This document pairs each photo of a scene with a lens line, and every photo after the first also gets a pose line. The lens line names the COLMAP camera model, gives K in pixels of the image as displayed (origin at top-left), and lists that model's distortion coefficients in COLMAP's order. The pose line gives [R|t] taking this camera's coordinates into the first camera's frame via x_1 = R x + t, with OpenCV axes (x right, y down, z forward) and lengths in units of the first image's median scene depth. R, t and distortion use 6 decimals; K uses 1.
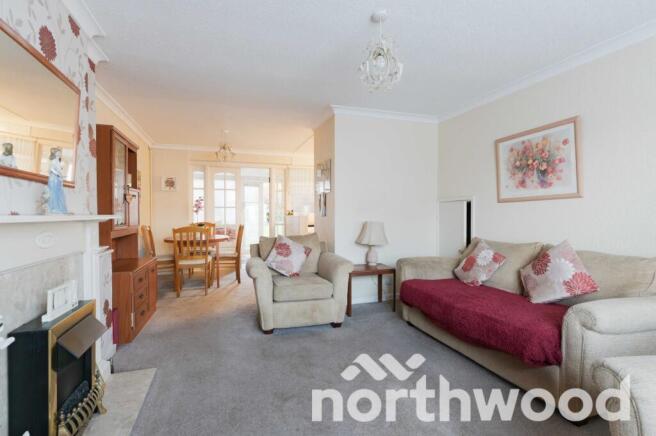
lens RADIAL K [[317.1, 0, 328.0], [0, 317.1, 218.0], [0, 0, 1]] dist [0.000636, 0.000140]
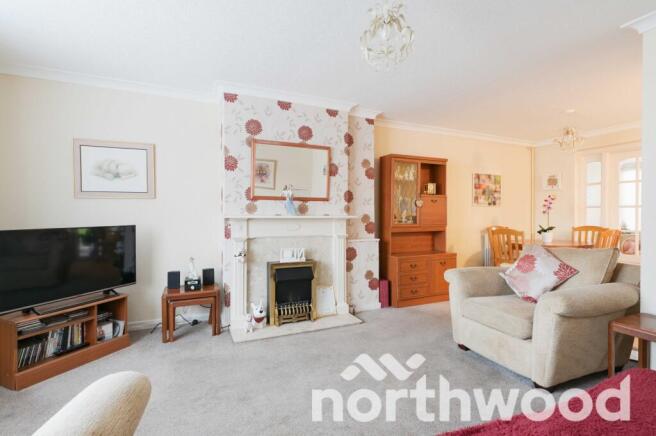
lens RADIAL K [[317.1, 0, 328.0], [0, 317.1, 218.0], [0, 0, 1]] dist [0.000636, 0.000140]
pose [[0.109367, 0.016335, -0.993867, 0.423191], [-0.016670, 0.999754, 0.014597, -0.008754], [0.993862, 0.014972, 0.109613, 0.329704]]
